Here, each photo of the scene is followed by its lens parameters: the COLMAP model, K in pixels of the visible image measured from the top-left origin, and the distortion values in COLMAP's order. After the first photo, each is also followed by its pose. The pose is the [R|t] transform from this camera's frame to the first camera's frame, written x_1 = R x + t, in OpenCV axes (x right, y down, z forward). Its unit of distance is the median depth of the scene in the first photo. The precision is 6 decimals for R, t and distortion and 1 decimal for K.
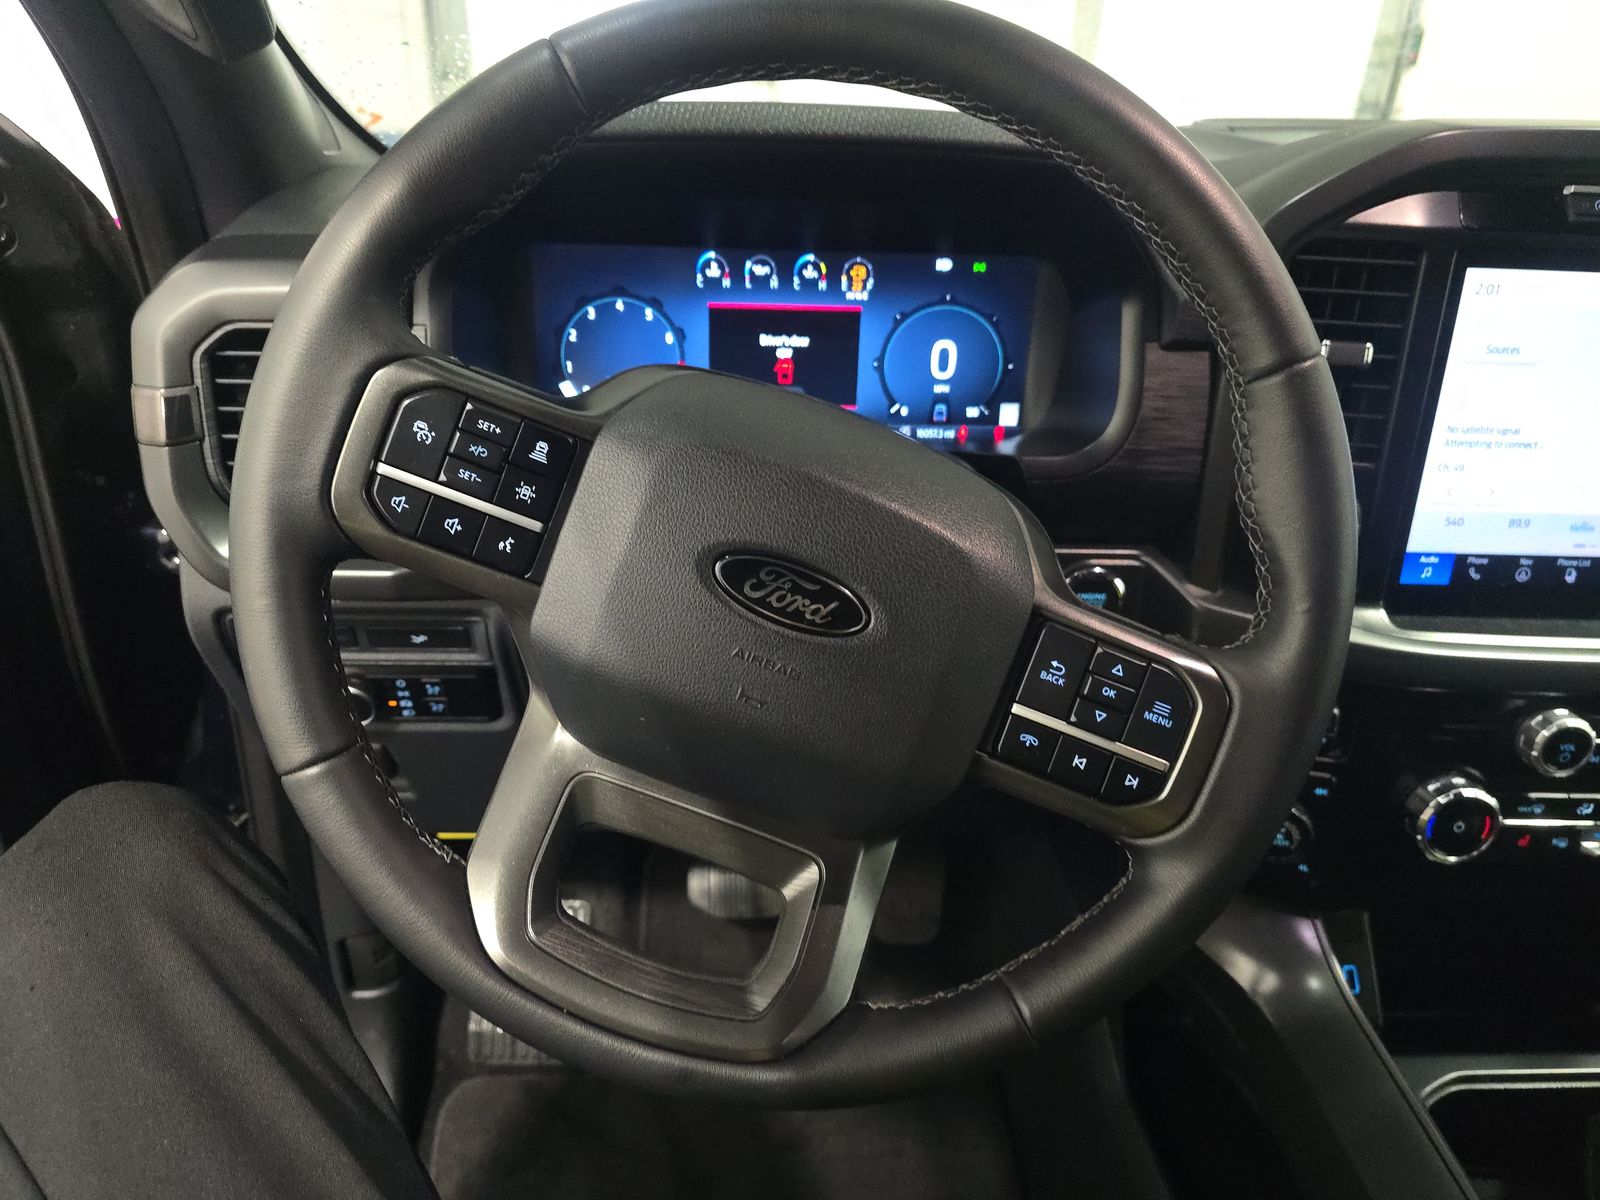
lens RADIAL K [[1072.6, 0, 800.0], [0, 1072.6, 600.0], [0, 0, 1]] dist [0.005897, -0.004636]
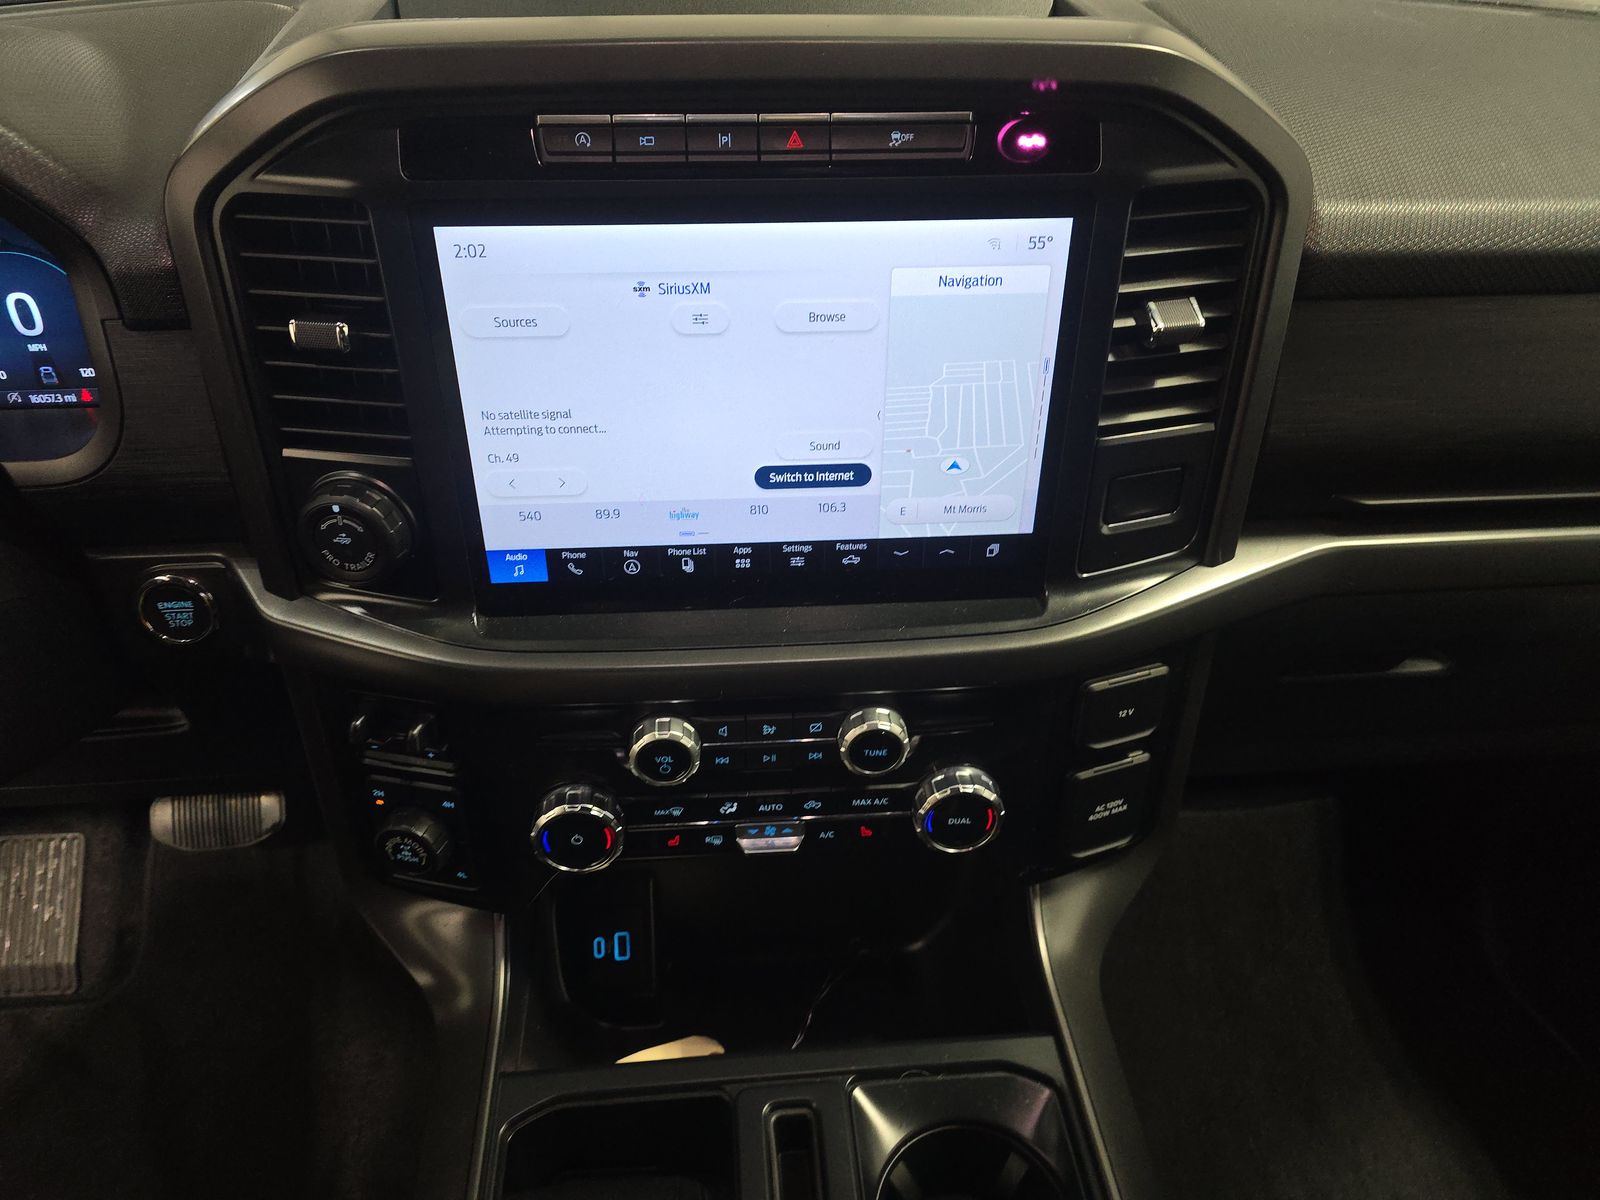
lens RADIAL K [[1072.6, 0, 800.0], [0, 1072.6, 600.0], [0, 0, 1]] dist [0.005897, -0.004636]
pose [[0.997947, -0.048370, 0.041982, 0.713062], [0.039060, 0.979098, 0.199601, -0.154788], [-0.050759, -0.197551, 0.978978, 0.114731]]
